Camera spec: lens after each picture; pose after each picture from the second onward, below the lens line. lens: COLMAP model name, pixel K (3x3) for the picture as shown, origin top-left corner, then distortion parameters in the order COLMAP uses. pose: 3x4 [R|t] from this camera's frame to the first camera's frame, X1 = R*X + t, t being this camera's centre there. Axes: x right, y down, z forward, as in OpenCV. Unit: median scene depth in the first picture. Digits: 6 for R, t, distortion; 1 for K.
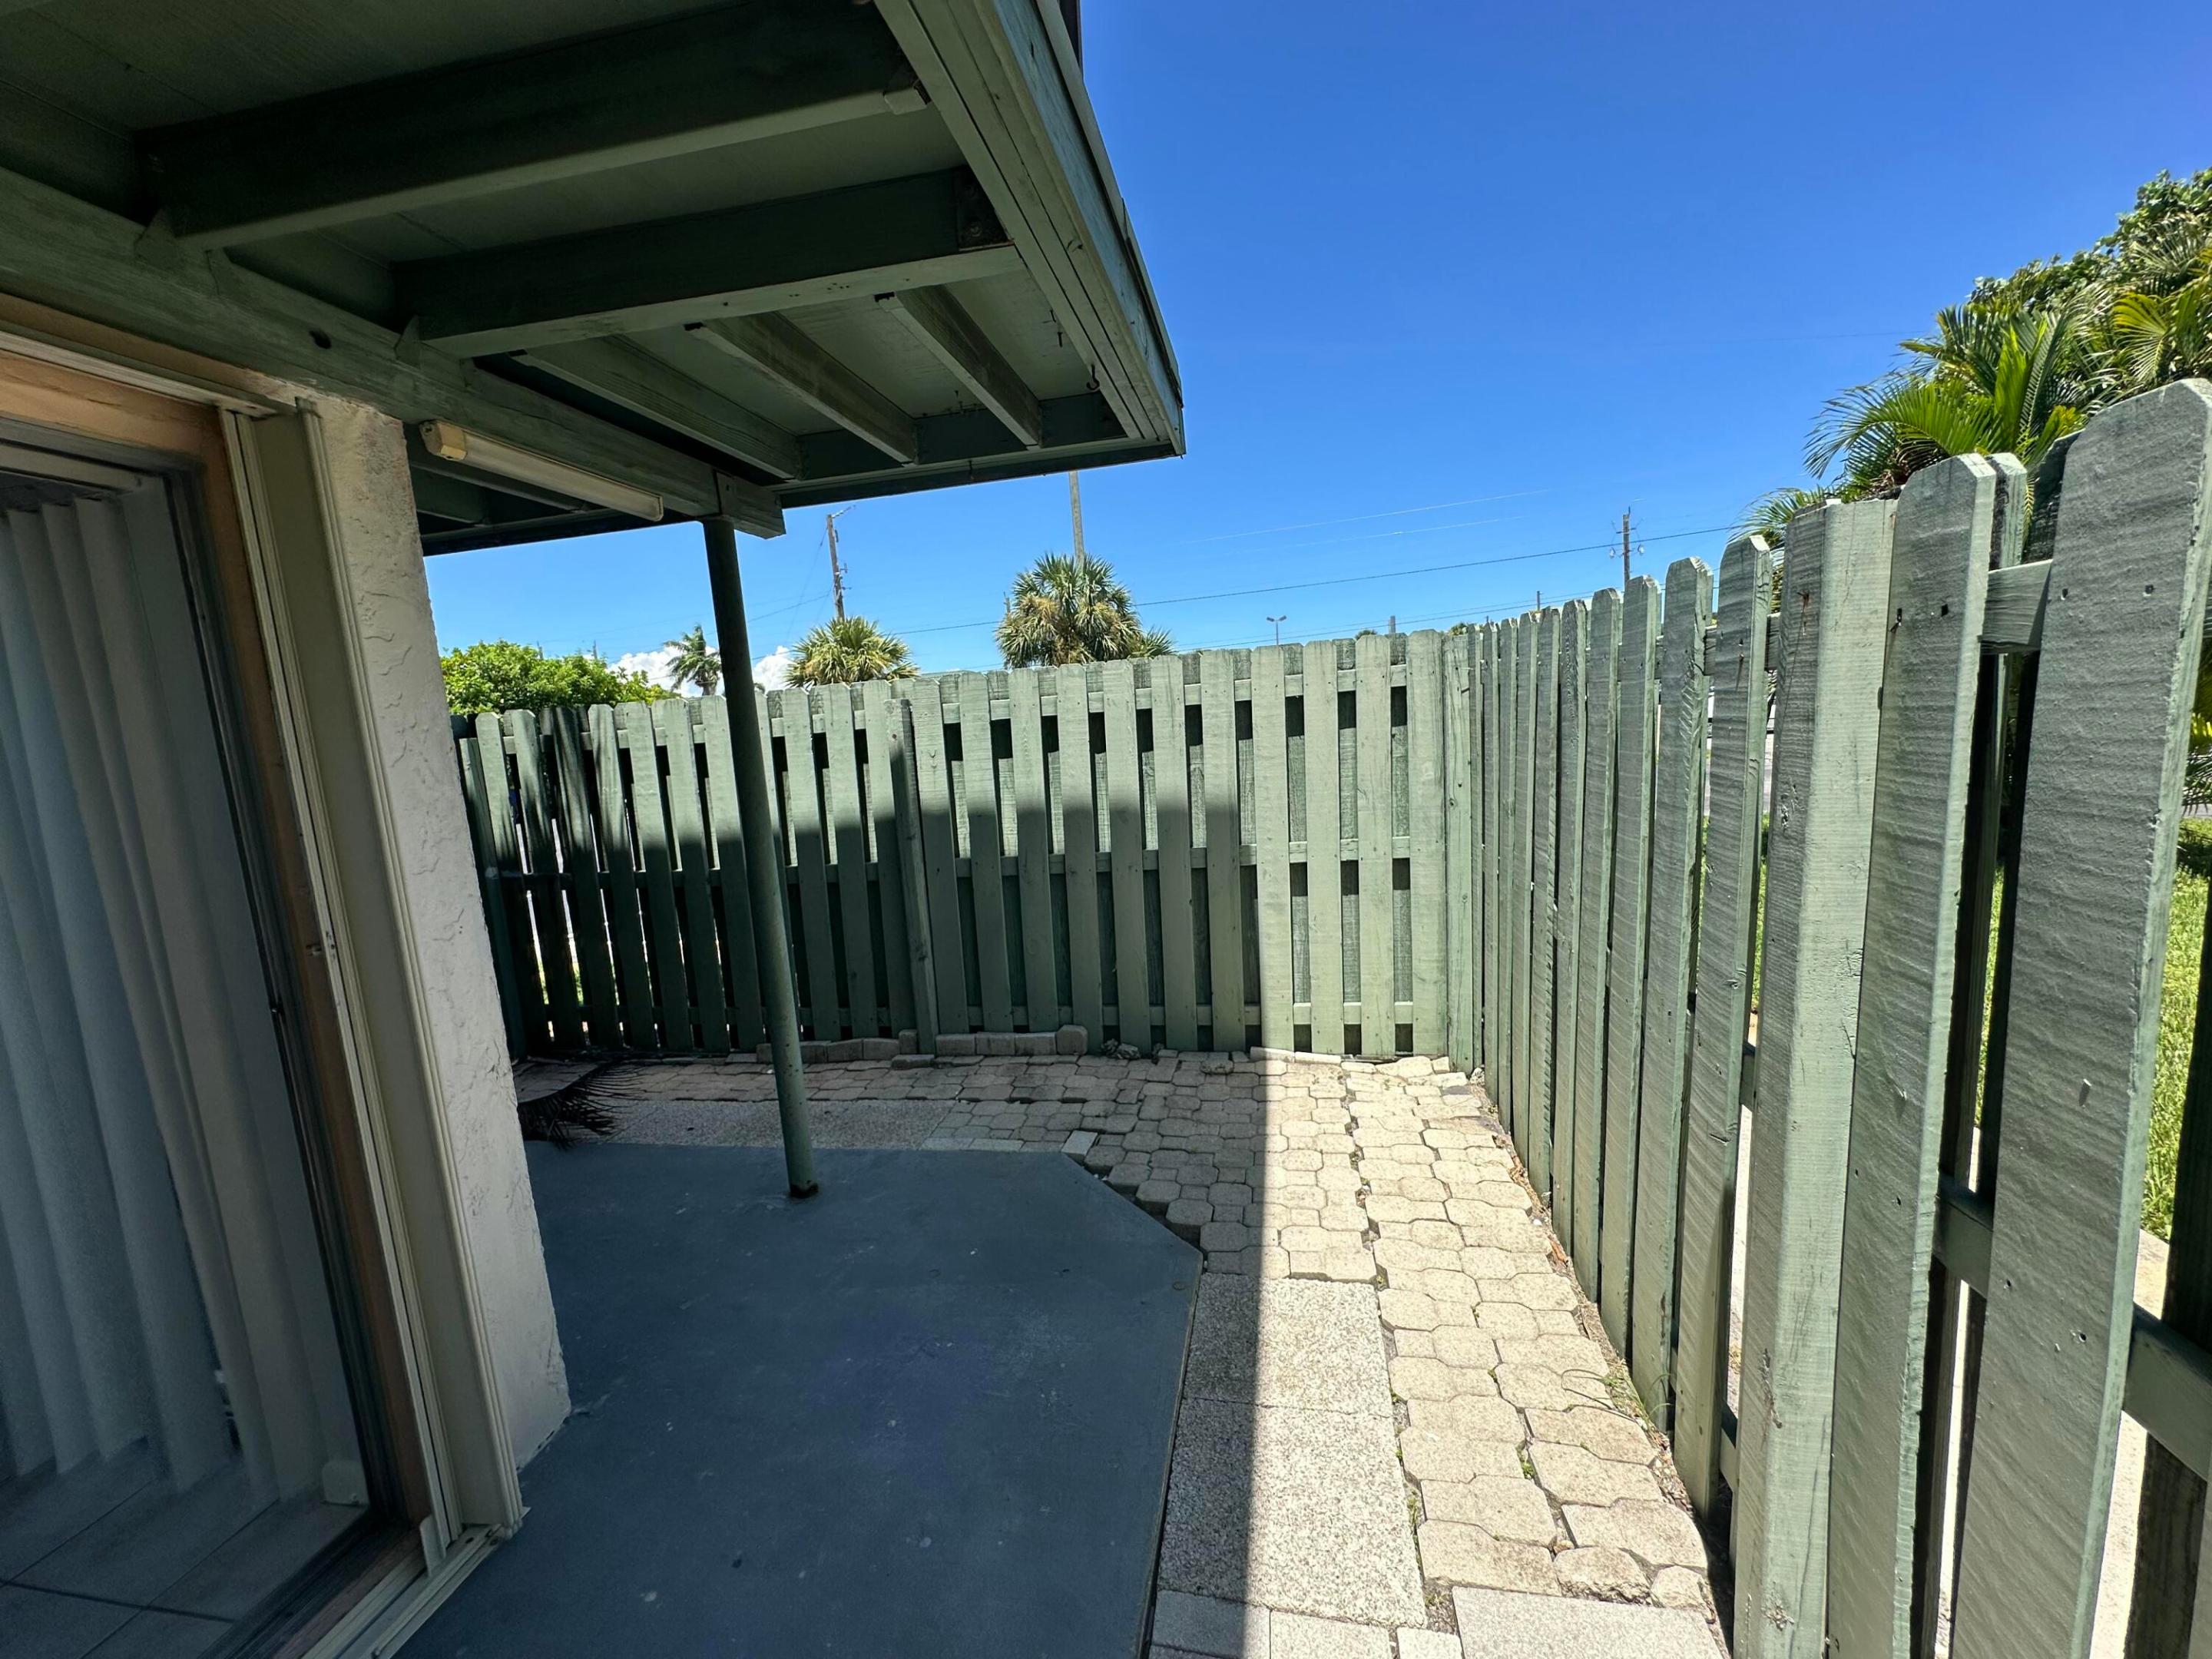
lens RADIAL K [[887.2, 0, 1104.4], [0, 887.2, 829.0], [0, 0, 1]] dist [-0.002144, -0.000140]
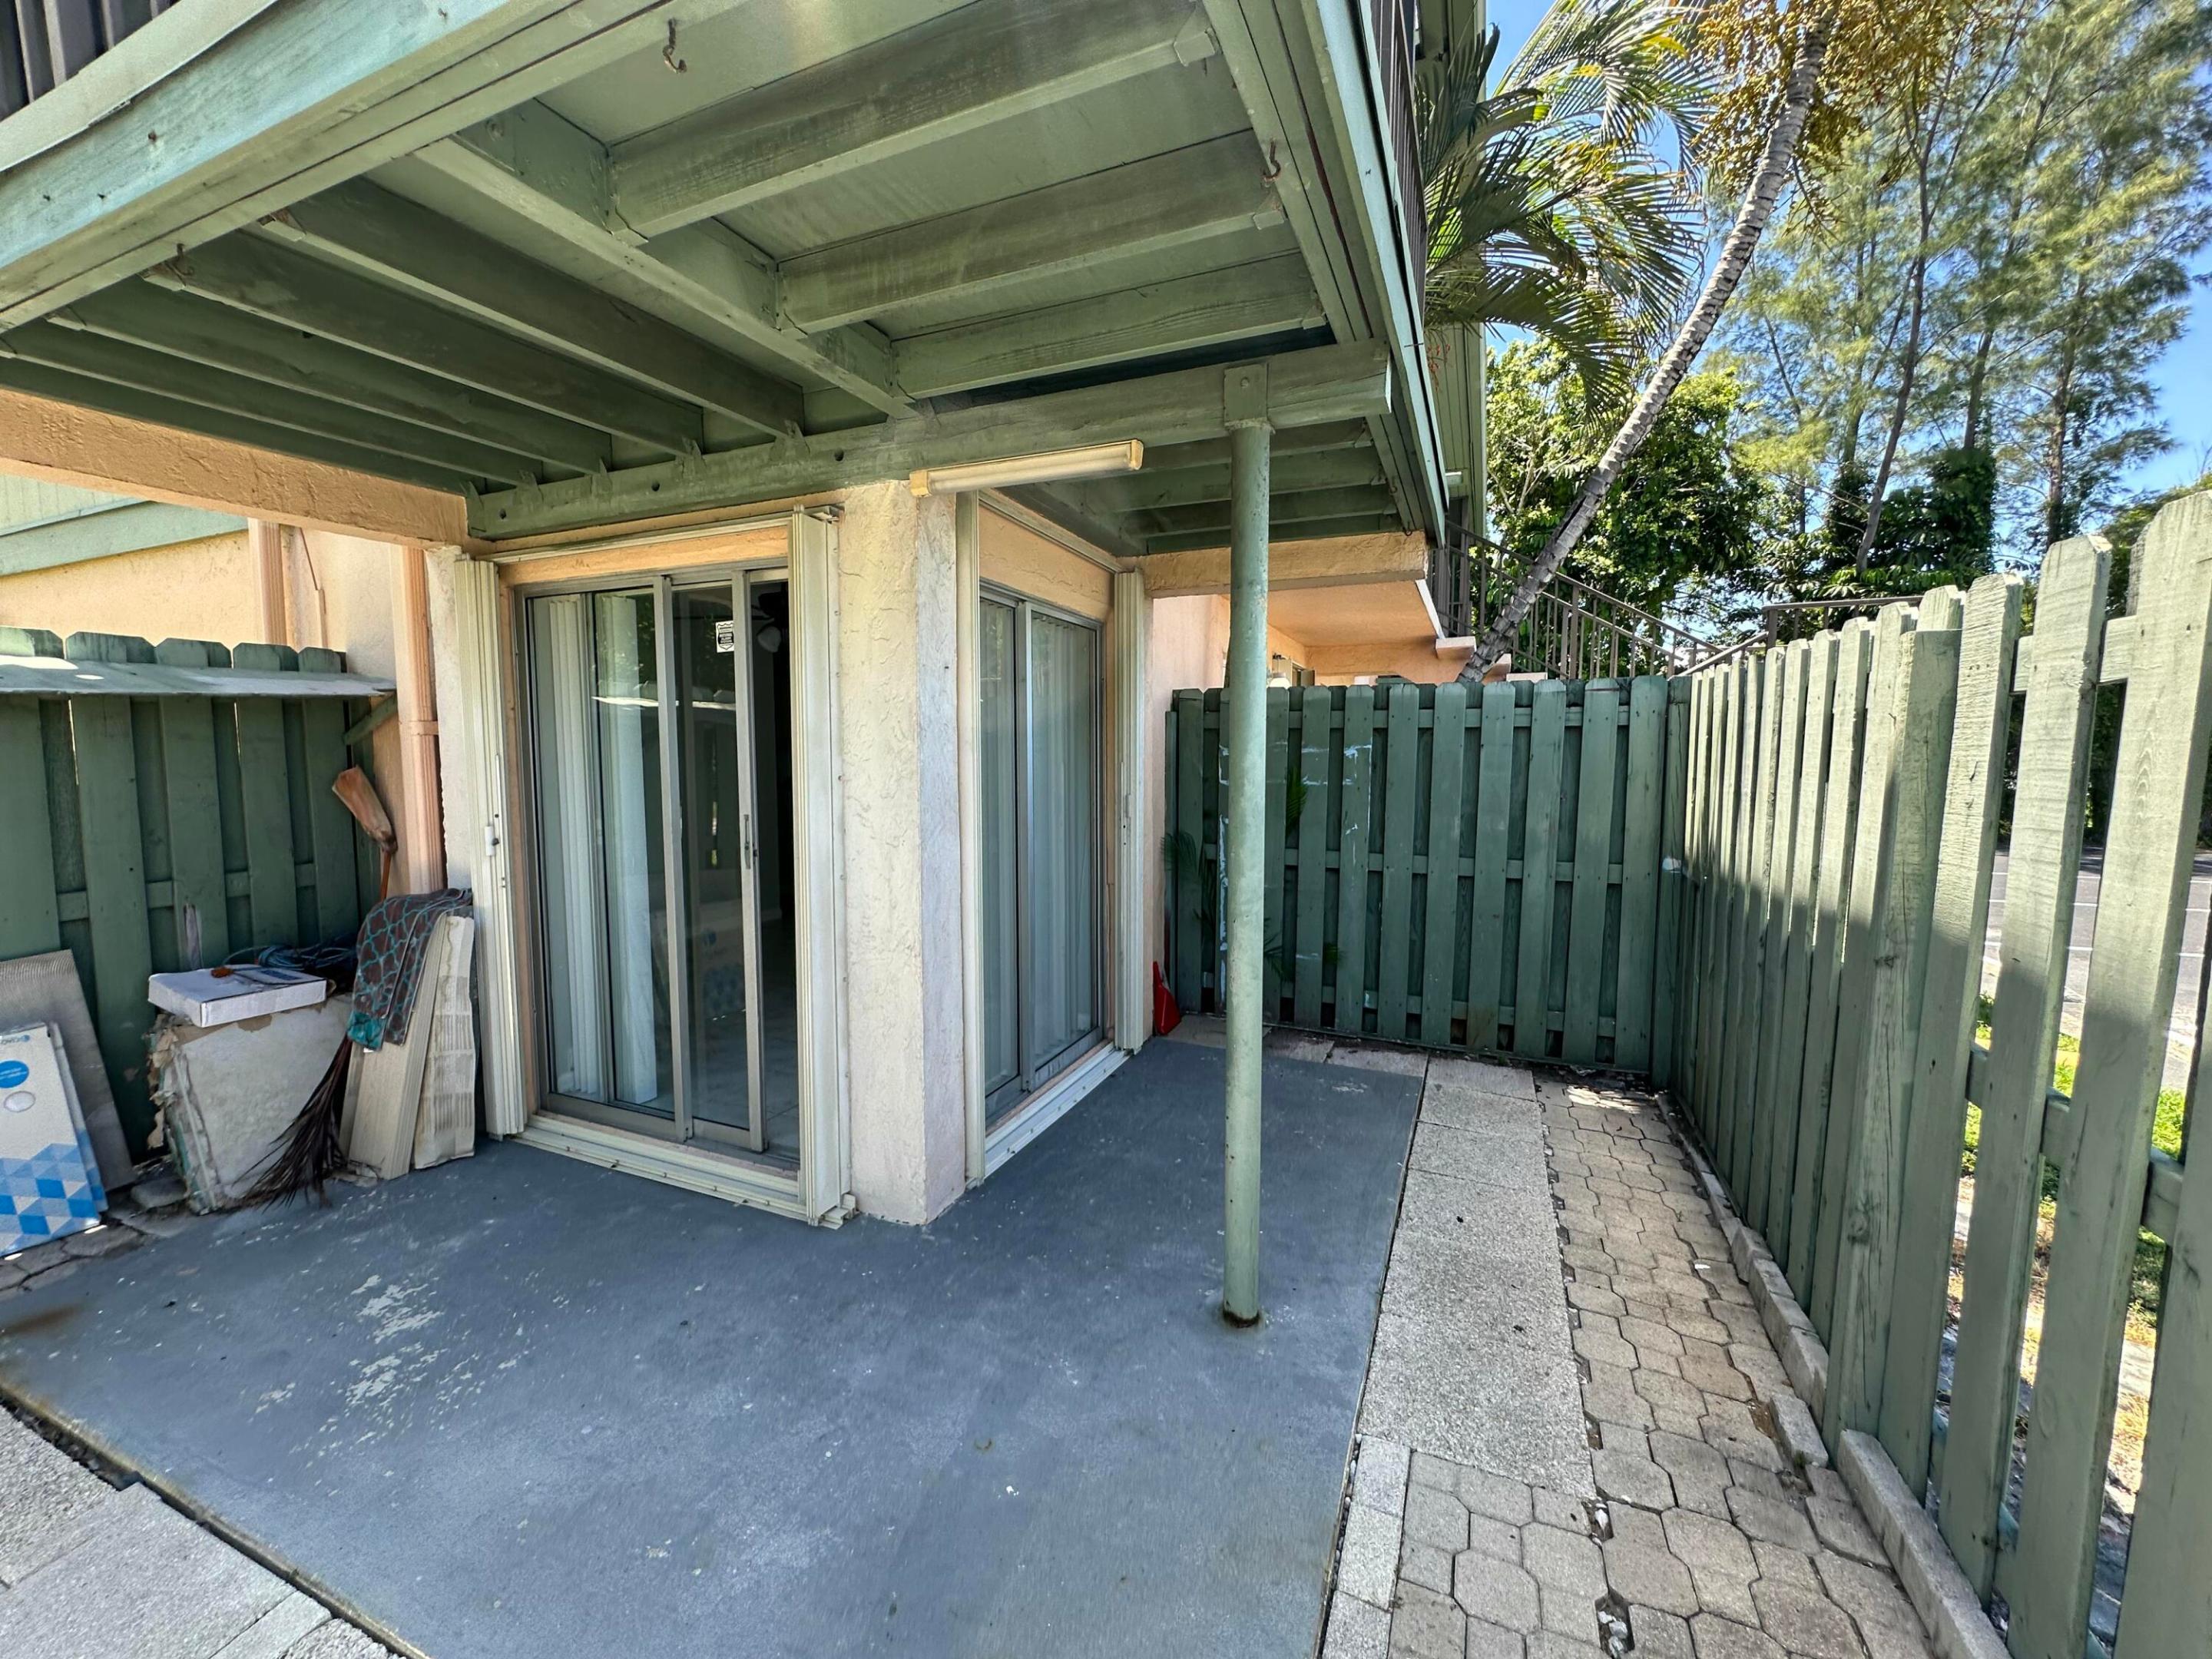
lens RADIAL K [[887.2, 0, 1104.4], [0, 887.2, 829.0], [0, 0, 1]] dist [-0.002144, -0.000140]
pose [[-0.206118, 0.154972, -0.966178, 0.275205], [-0.106524, 0.977958, 0.179587, -0.094255], [0.972712, 0.139937, -0.185066, 0.757517]]
